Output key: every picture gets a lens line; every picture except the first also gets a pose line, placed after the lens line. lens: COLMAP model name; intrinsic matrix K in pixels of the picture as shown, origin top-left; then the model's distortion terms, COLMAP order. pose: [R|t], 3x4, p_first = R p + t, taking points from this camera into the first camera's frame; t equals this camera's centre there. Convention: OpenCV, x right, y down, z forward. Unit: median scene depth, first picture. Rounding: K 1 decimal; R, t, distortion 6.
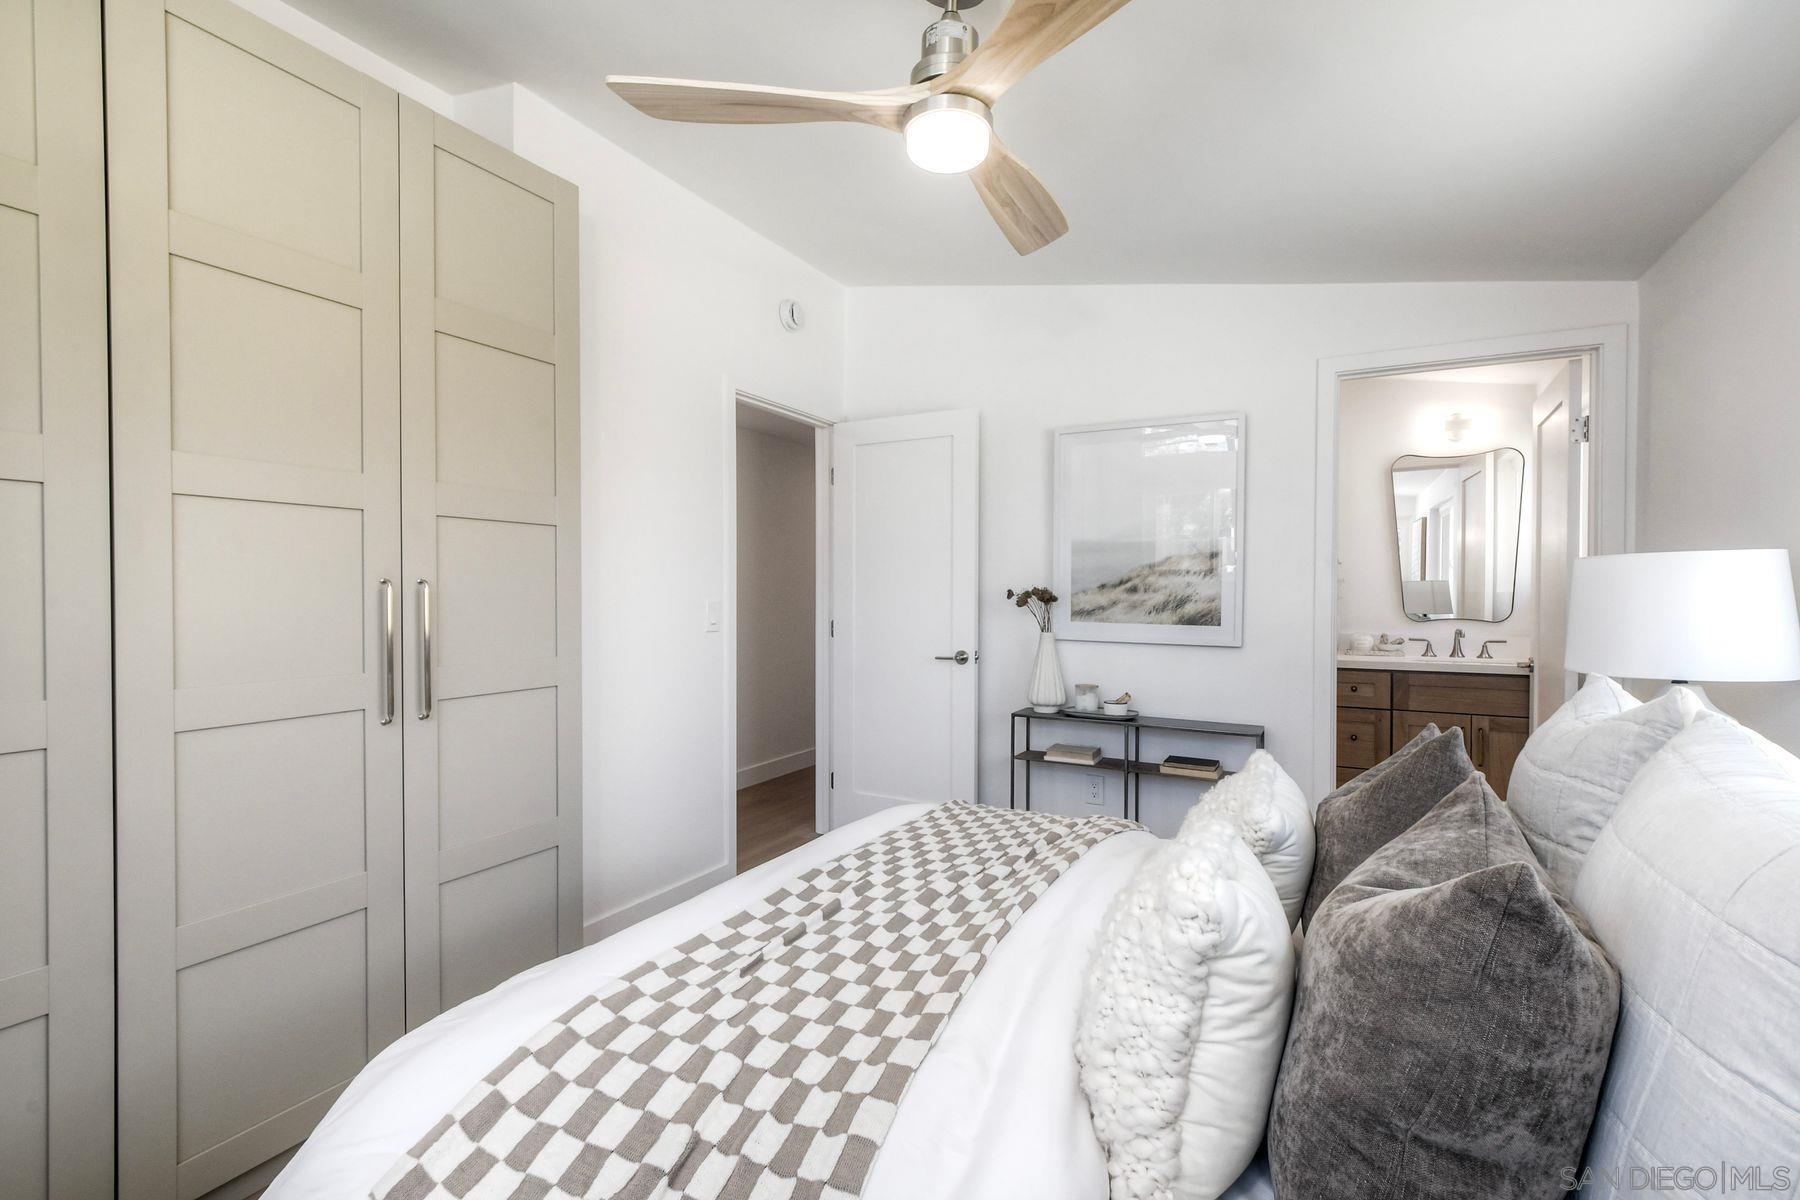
lens RADIAL K [[803.1, 0, 895.2], [0, 803.1, 596.5], [0, 0, 1]] dist [-0.000007, -0.000588]
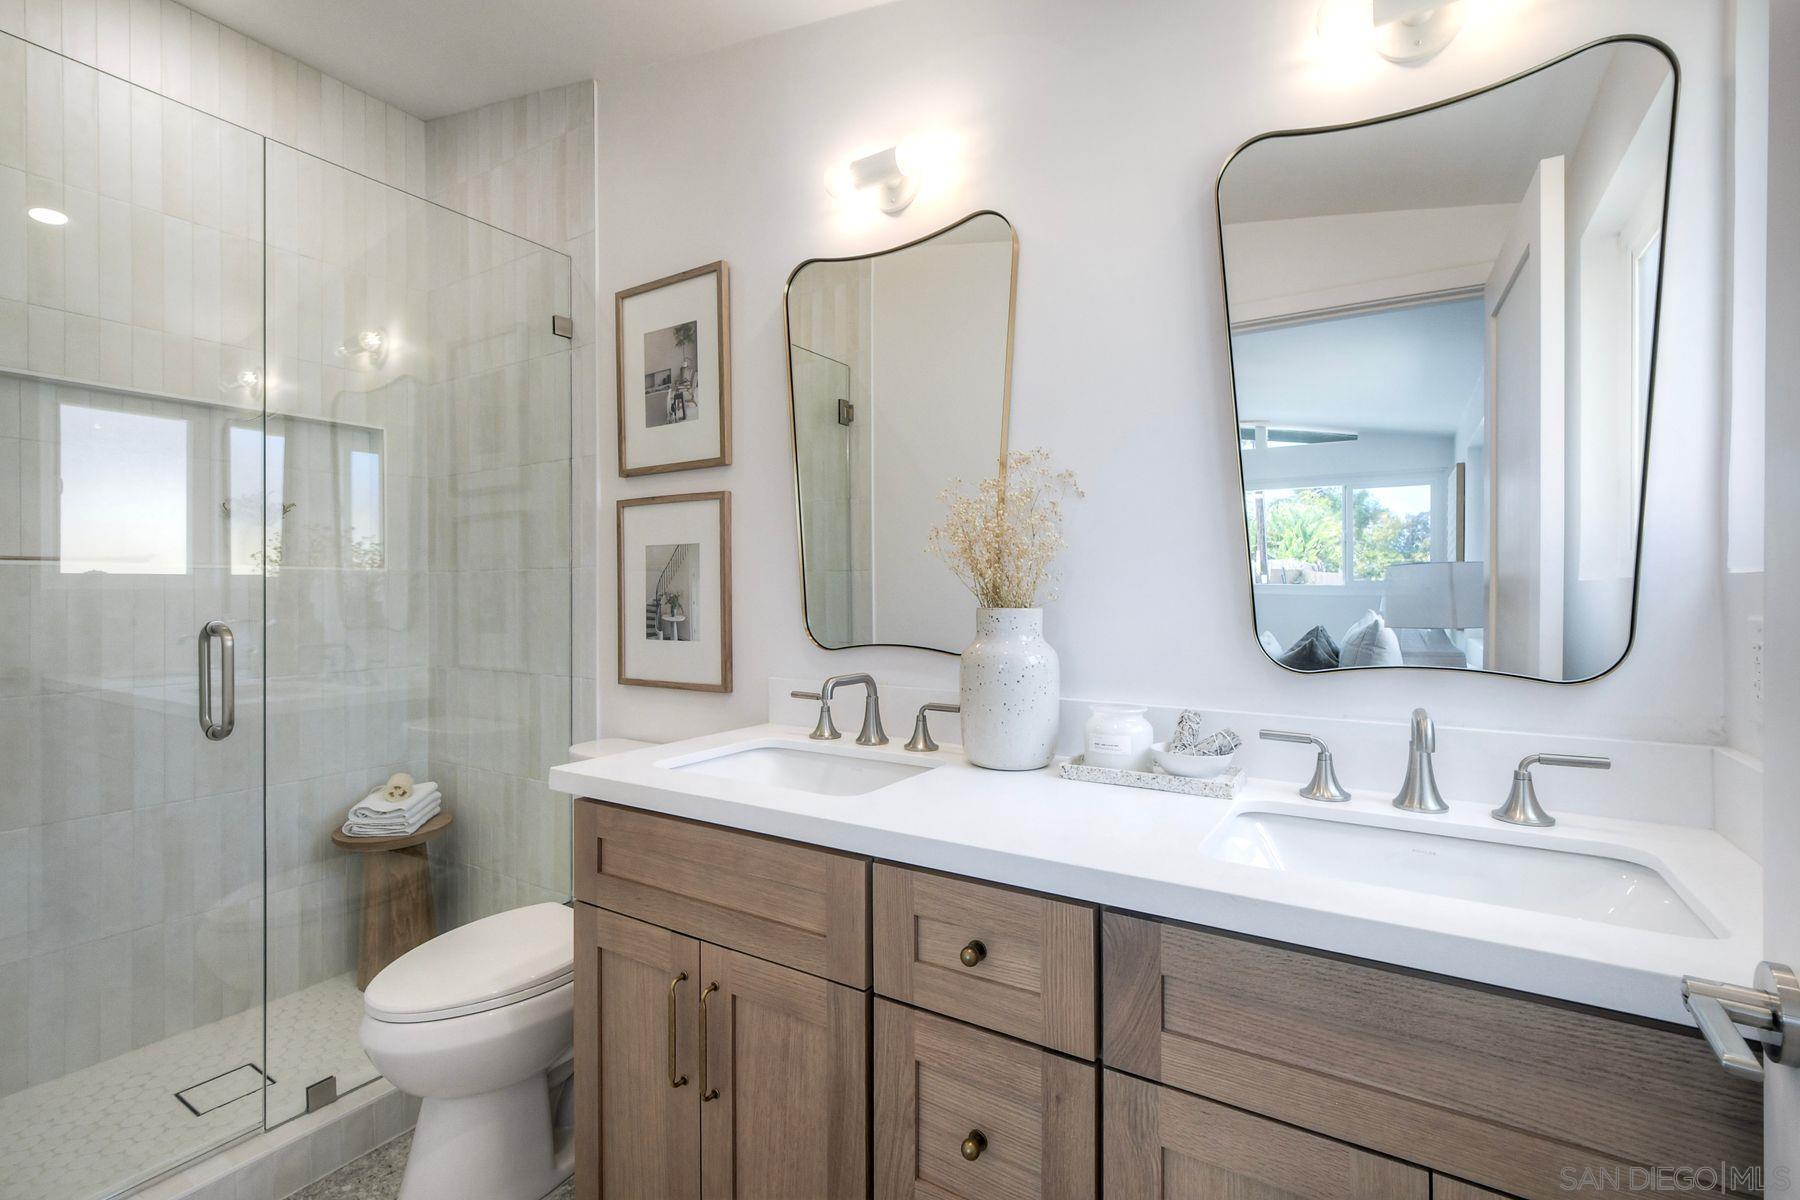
lens RADIAL K [[803.1, 0, 895.2], [0, 803.1, 596.5], [0, 0, 1]] dist [-0.000007, -0.000588]
pose [[0.997283, -0.002766, -0.073608, 0.532267], [0.002750, 0.999996, -0.000319, 0.002135], [0.073609, 0.000116, 0.997287, 0.701083]]
